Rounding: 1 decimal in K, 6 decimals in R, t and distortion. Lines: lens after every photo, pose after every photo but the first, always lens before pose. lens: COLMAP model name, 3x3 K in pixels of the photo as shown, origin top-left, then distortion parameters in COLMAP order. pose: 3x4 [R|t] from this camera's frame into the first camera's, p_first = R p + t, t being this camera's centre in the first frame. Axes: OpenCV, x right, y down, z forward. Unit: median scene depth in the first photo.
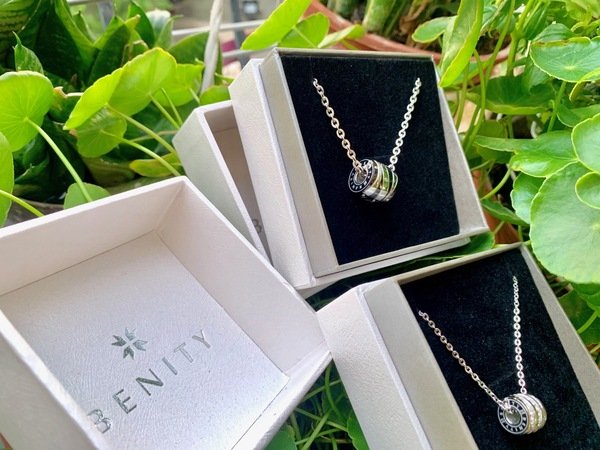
lens RADIAL K [[473.6, 0, 300.3], [0, 473.6, 228.1], [0, 0, 1]] dist [0.000639, -0.007231]
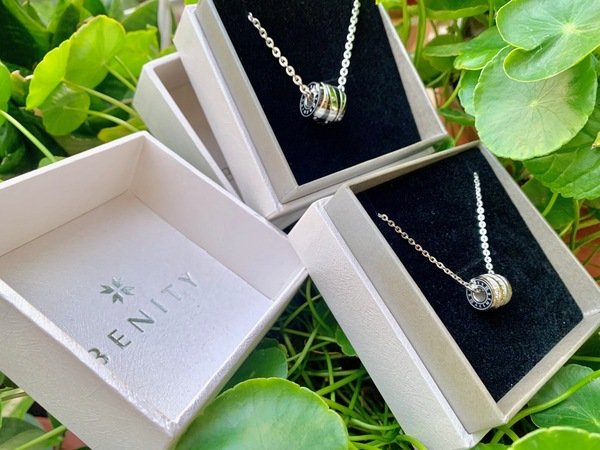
lens RADIAL K [[473.6, 0, 299.1], [0, 473.6, 222.8], [0, 0, 1]] dist [0.000639, -0.007231]
pose [[0.985530, -0.167720, -0.024504, 0.084781], [0.168832, 0.984156, 0.054145, 0.092915], [0.015034, -0.057499, 0.998232, -0.046914]]
